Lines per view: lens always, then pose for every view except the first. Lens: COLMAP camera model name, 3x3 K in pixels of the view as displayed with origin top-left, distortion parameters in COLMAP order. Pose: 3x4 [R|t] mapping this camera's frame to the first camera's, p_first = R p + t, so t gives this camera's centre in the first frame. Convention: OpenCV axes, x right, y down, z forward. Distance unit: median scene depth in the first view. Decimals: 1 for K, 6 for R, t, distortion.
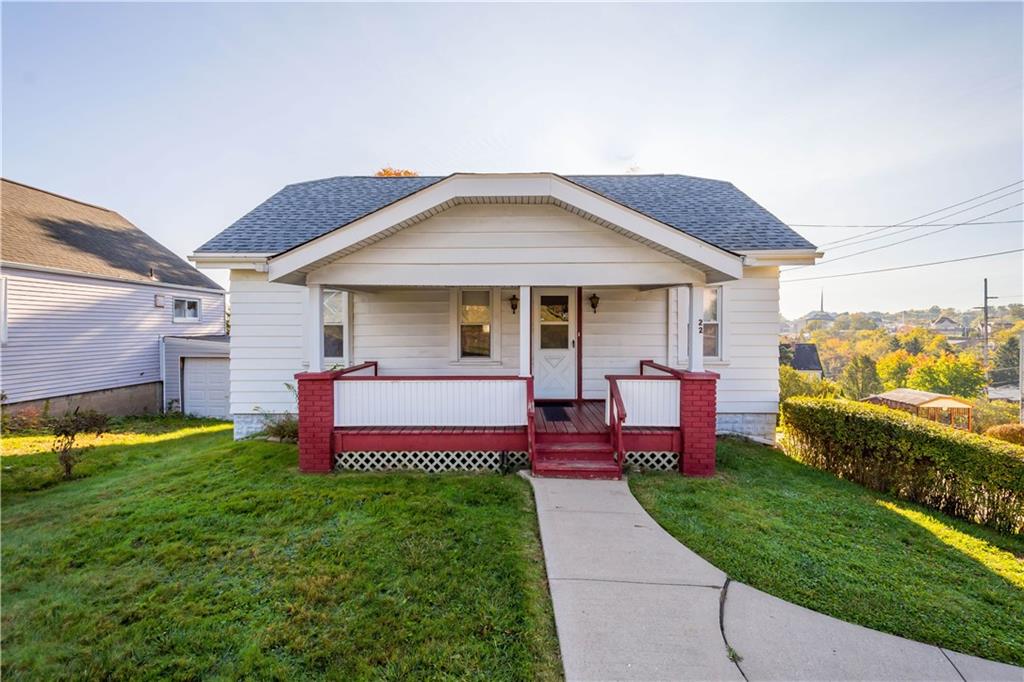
lens RADIAL K [[448.1, 0, 512.0], [0, 448.1, 341.0], [0, 0, 1]] dist [0.011582, 0.000098]
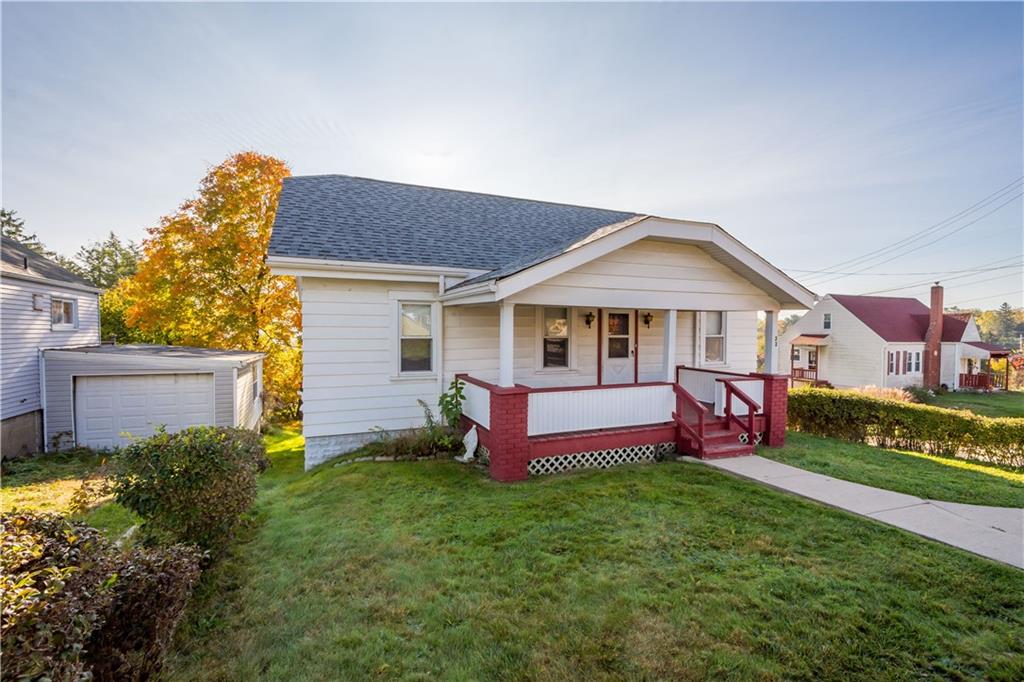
lens RADIAL K [[437.0, 0, 508.2], [0, 437.0, 350.0], [0, 0, 1]] dist [0.007156, 0.000315]
pose [[0.920334, -0.014494, 0.390866, -0.637800], [0.009426, 0.999845, 0.014882, -0.024055], [-0.391021, -0.010012, 0.920327, 0.044209]]
